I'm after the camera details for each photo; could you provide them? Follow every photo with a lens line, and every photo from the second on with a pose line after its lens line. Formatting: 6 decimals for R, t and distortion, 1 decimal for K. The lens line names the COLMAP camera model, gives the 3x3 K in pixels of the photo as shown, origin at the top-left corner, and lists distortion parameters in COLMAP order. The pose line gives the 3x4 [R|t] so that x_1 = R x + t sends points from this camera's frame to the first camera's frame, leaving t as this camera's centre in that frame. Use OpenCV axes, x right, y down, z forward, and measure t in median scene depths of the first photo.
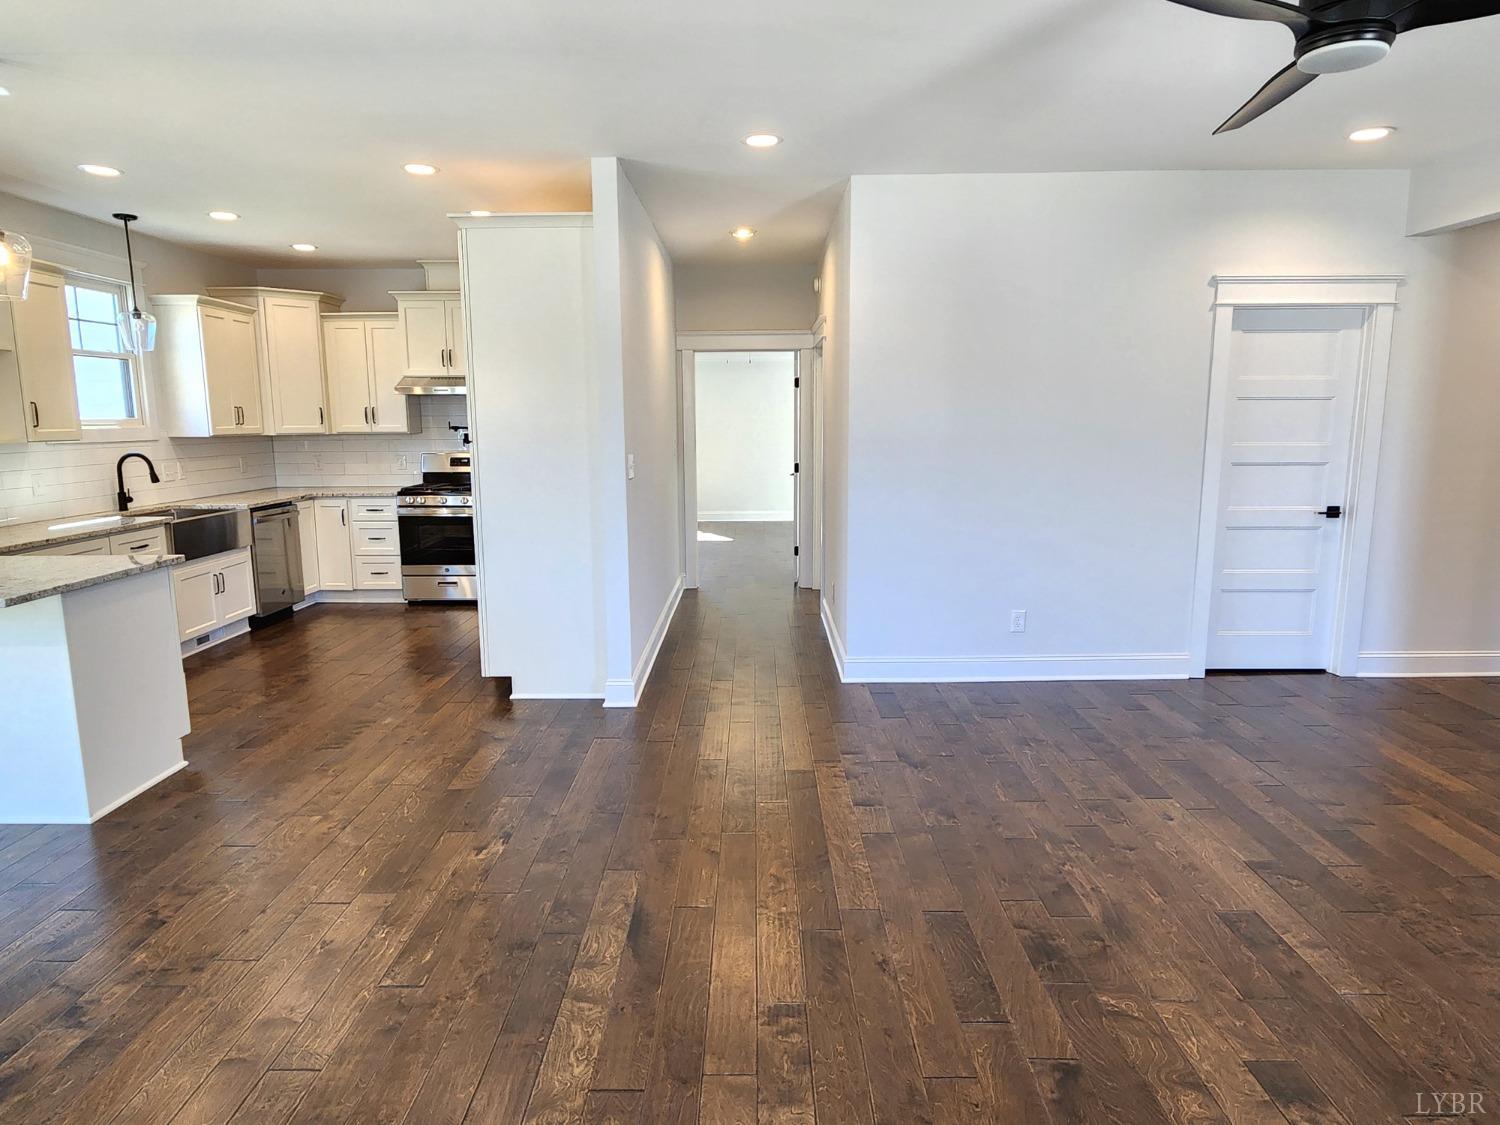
lens RADIAL K [[880.3, 0, 747.2], [0, 880.3, 558.0], [0, 0, 1]] dist [0.000406, -0.003838]
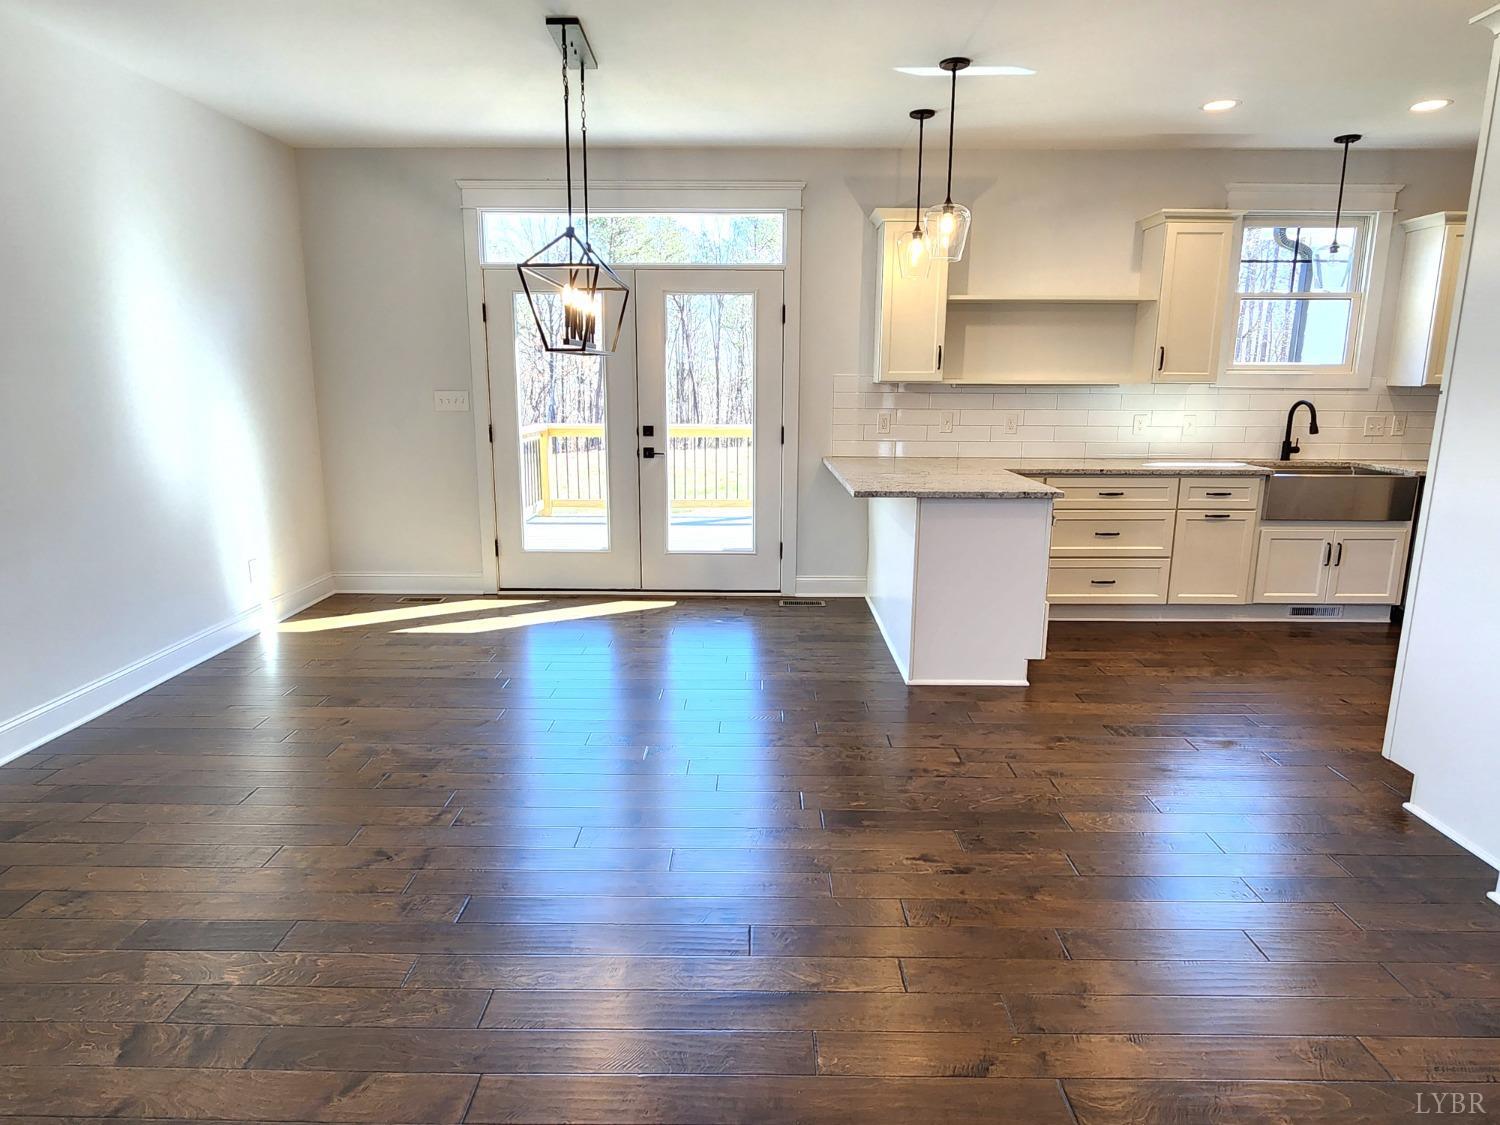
lens RADIAL K [[880.3, 0, 749.4], [0, 880.3, 555.6], [0, 0, 1]] dist [0.000406, -0.003838]
pose [[0.002945, 0.204652, -0.978830, 0.253629], [-0.161915, 0.966016, 0.201486, -0.052632], [0.986800, 0.157894, 0.035981, 0.406026]]
